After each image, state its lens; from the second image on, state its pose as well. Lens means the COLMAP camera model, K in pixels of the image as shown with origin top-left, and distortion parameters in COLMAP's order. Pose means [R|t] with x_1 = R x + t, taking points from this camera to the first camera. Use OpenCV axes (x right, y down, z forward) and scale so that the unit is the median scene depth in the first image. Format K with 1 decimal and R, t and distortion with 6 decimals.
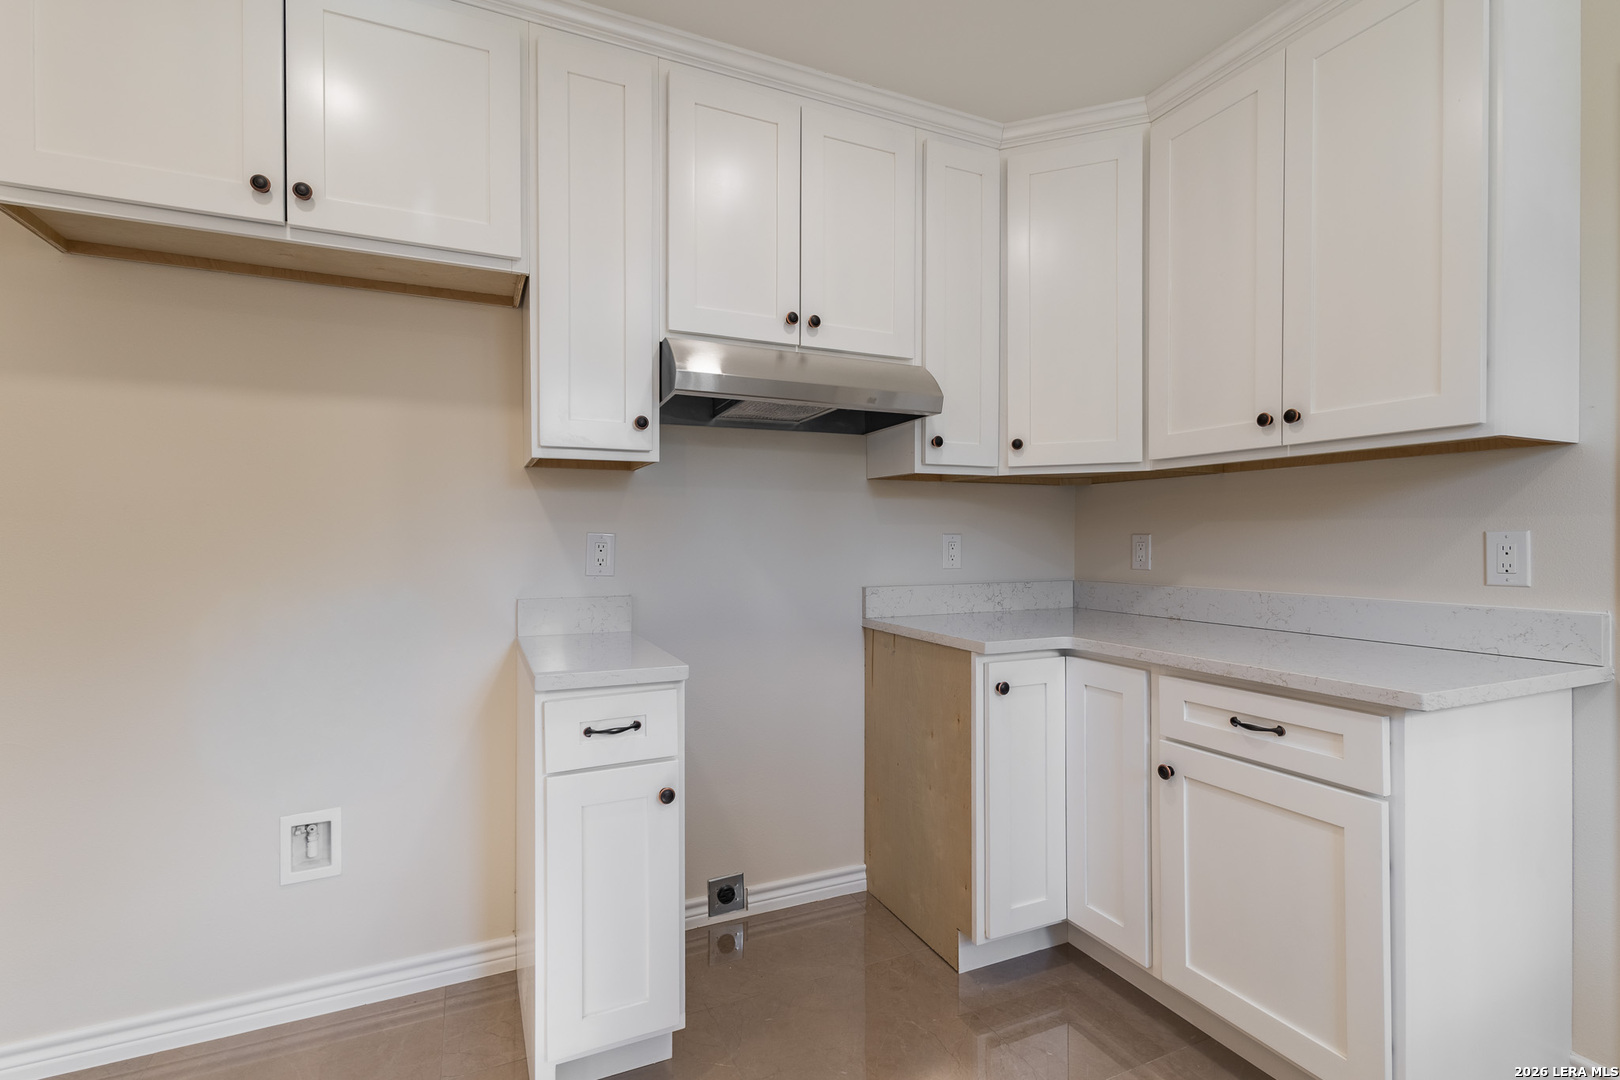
lens RADIAL K [[741.8, 0, 810.0], [0, 741.8, 540.0], [0, 0, 1]] dist [0.007080, 0.000362]
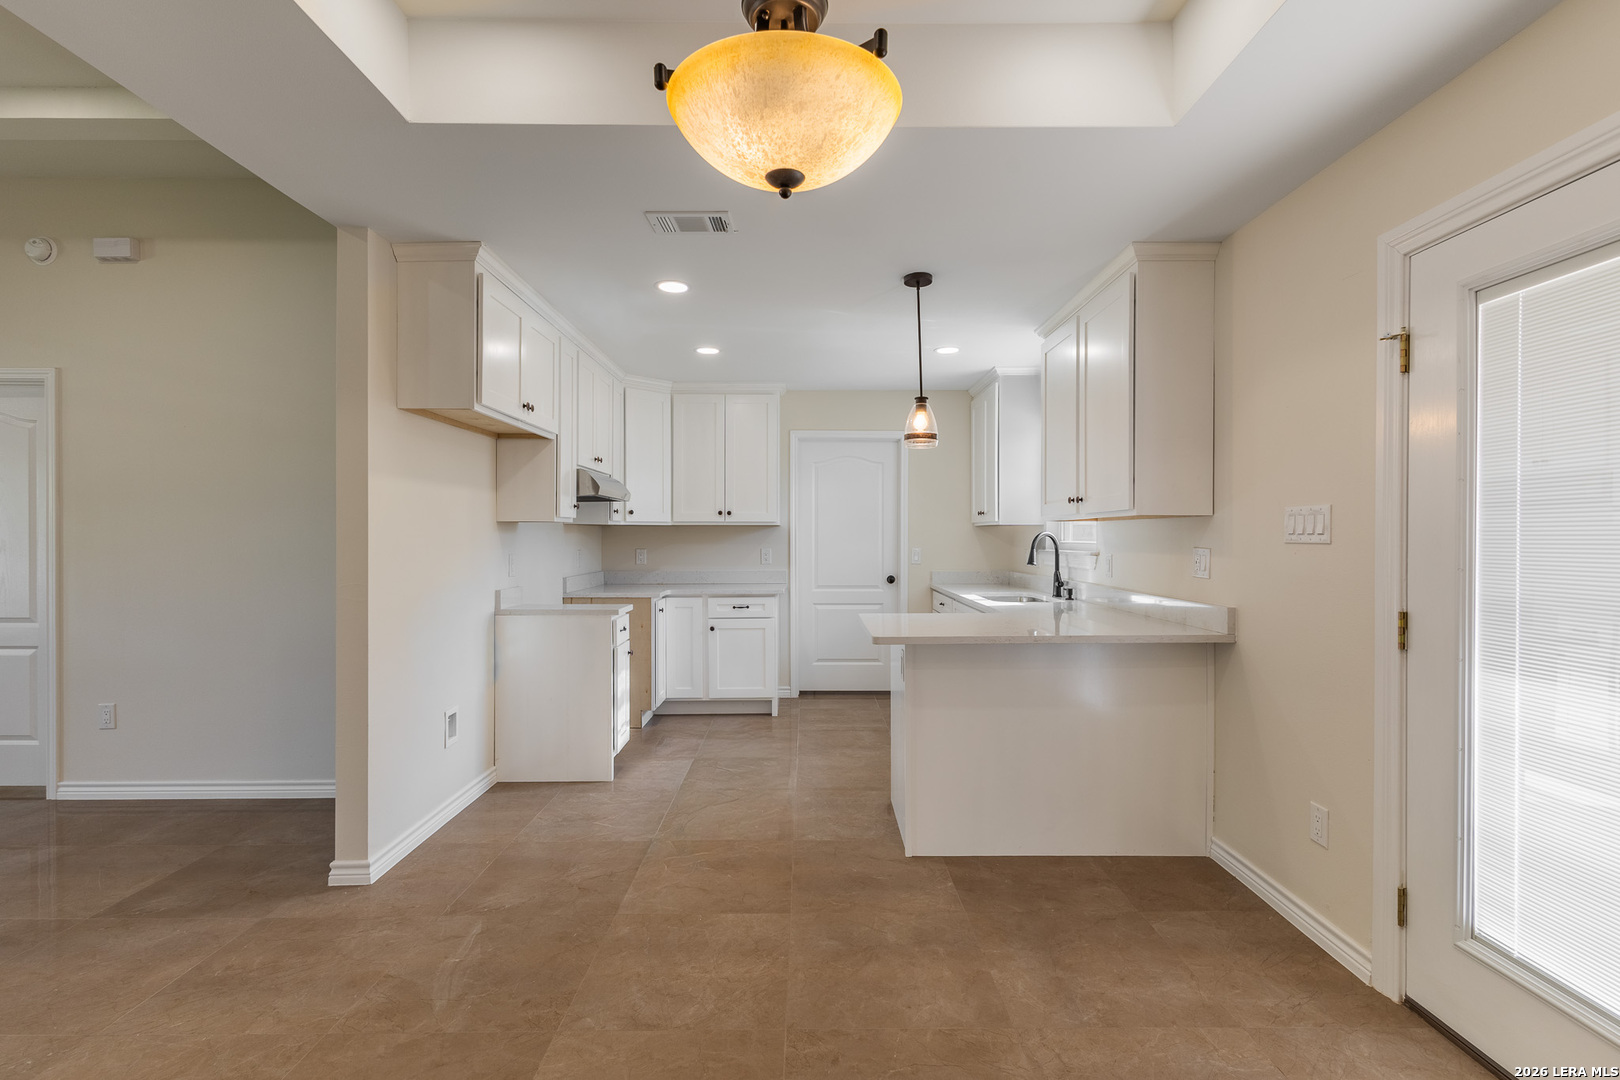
lens RADIAL K [[736.9, 0, 815.0], [0, 736.9, 536.0], [0, 0, 1]] dist [0.008661, 0.000360]
pose [[0.407955, -0.002520, 0.912999, -1.924242], [0.001409, 0.999997, 0.002131, -0.069608], [-0.913001, 0.000417, 0.407957, -0.572632]]
